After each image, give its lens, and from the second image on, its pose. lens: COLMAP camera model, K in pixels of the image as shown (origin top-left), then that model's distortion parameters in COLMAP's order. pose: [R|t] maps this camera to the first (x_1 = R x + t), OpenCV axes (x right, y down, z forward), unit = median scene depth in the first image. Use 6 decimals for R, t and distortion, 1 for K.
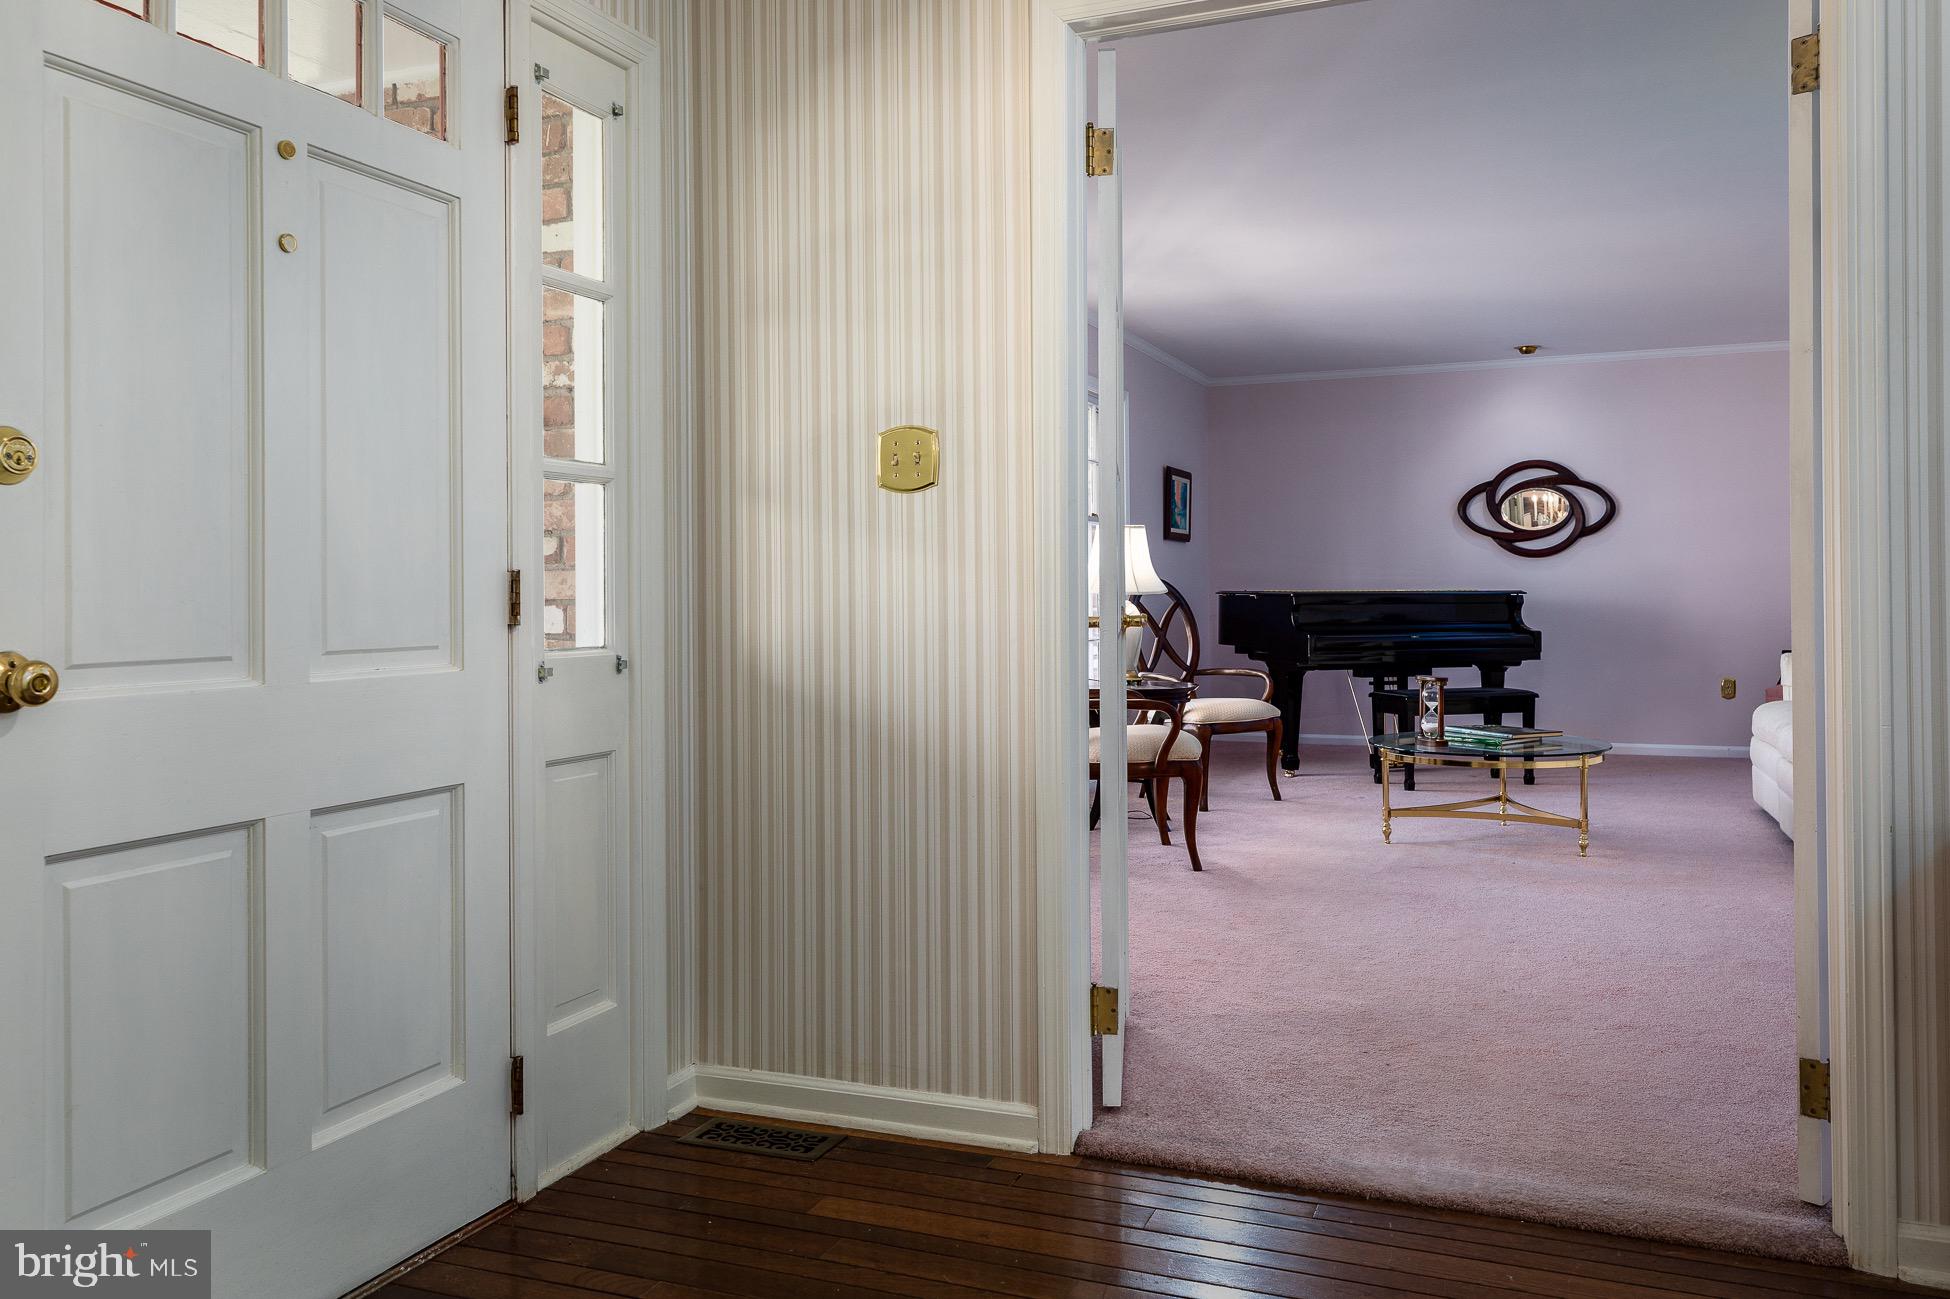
lens RADIAL K [[1344.9, 0, 1005.4], [0, 1344.9, 579.3], [0, 0, 1]] dist [0.020094, -0.003358]
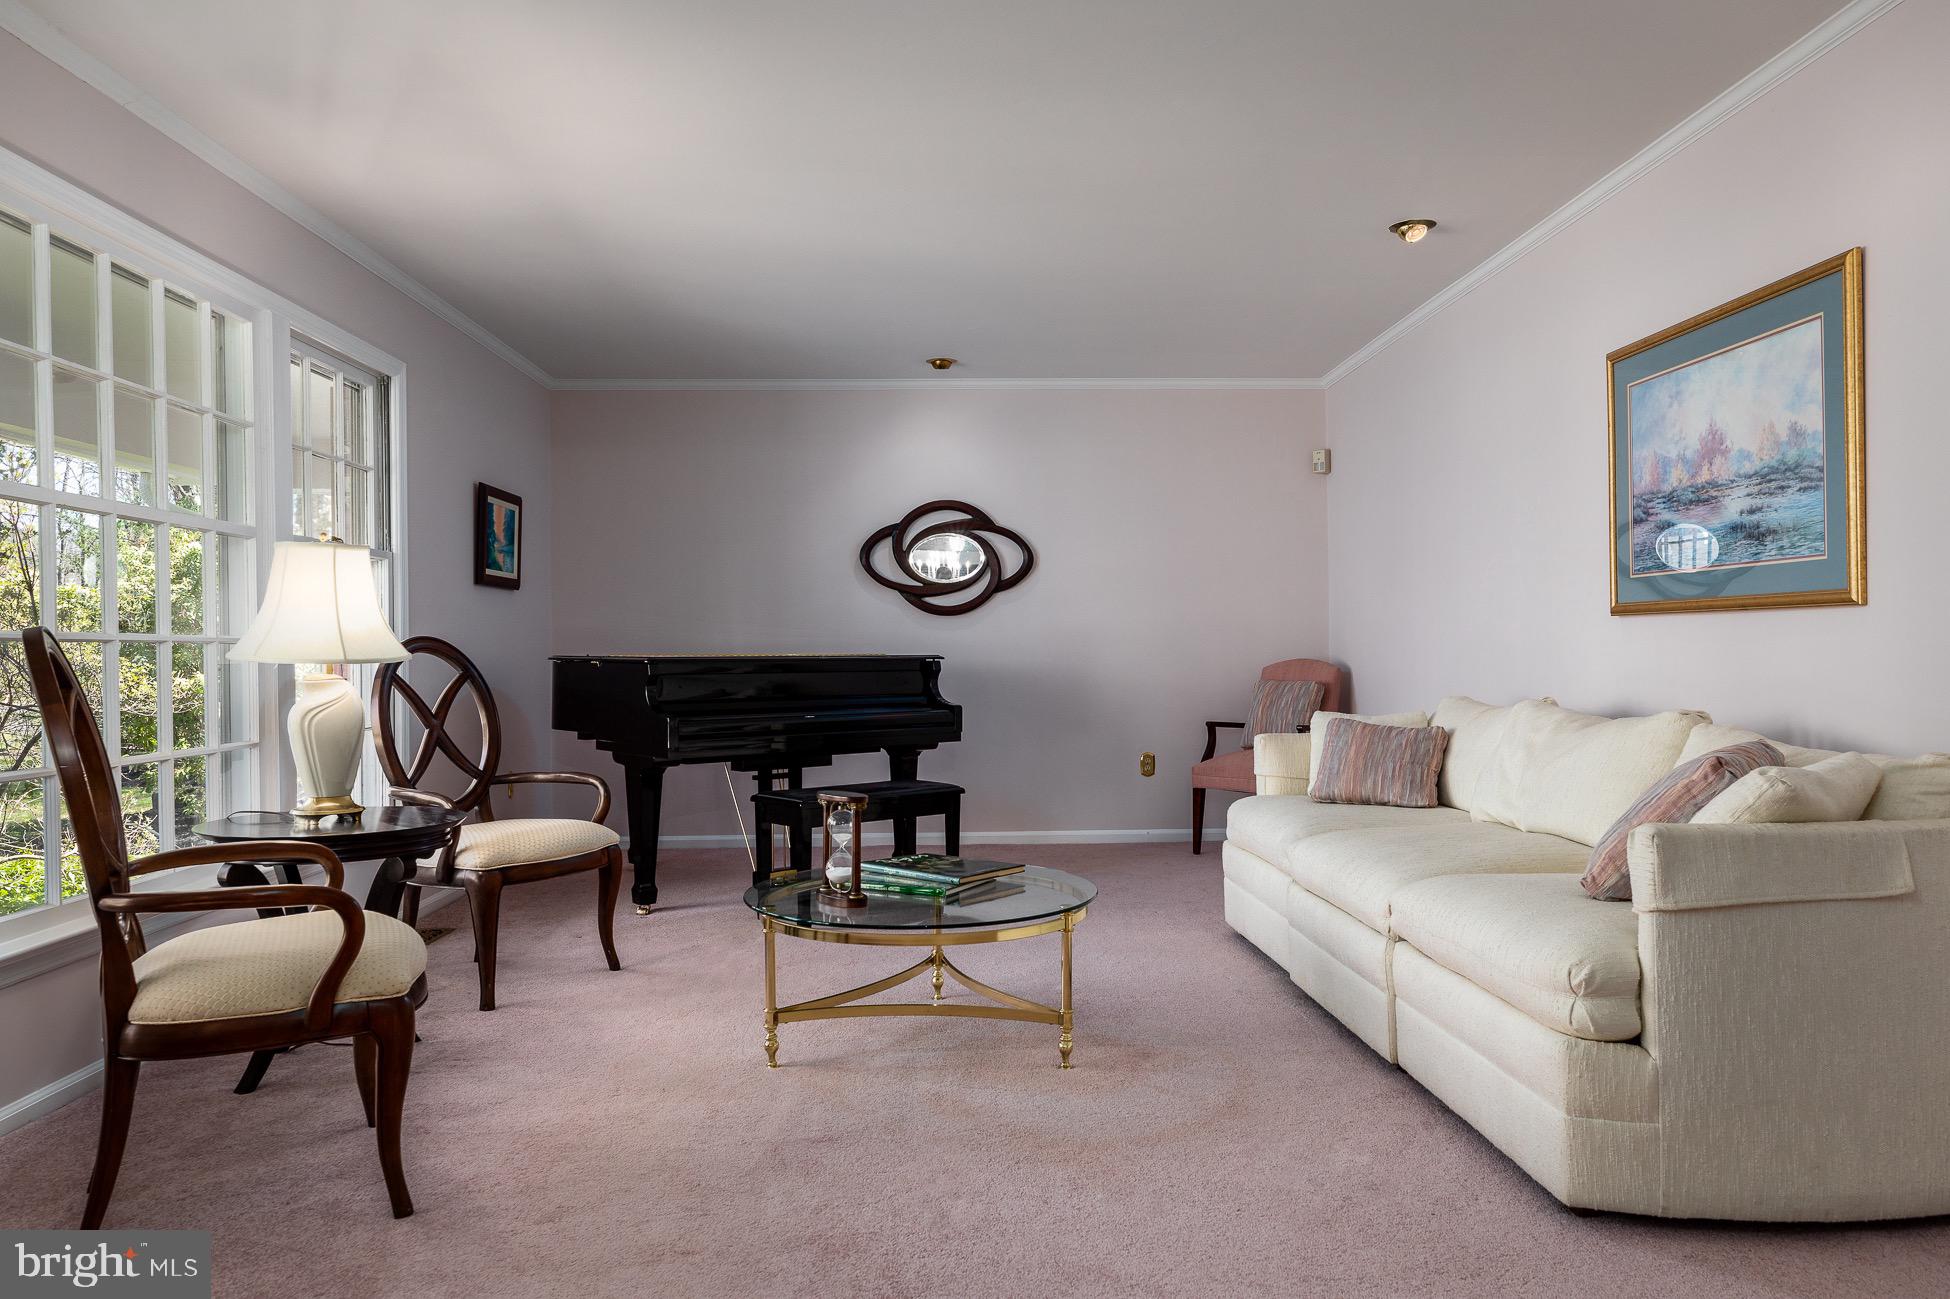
lens RADIAL K [[1344.9, 0, 976.4], [0, 1344.9, 647.0], [0, 0, 1]] dist [0.020094, -0.003358]
pose [[0.912288, 0.001989, 0.409545, 0.077599], [-0.003385, 0.999991, 0.002684, 0.001311], [-0.409535, -0.003835, 0.912286, 0.268144]]
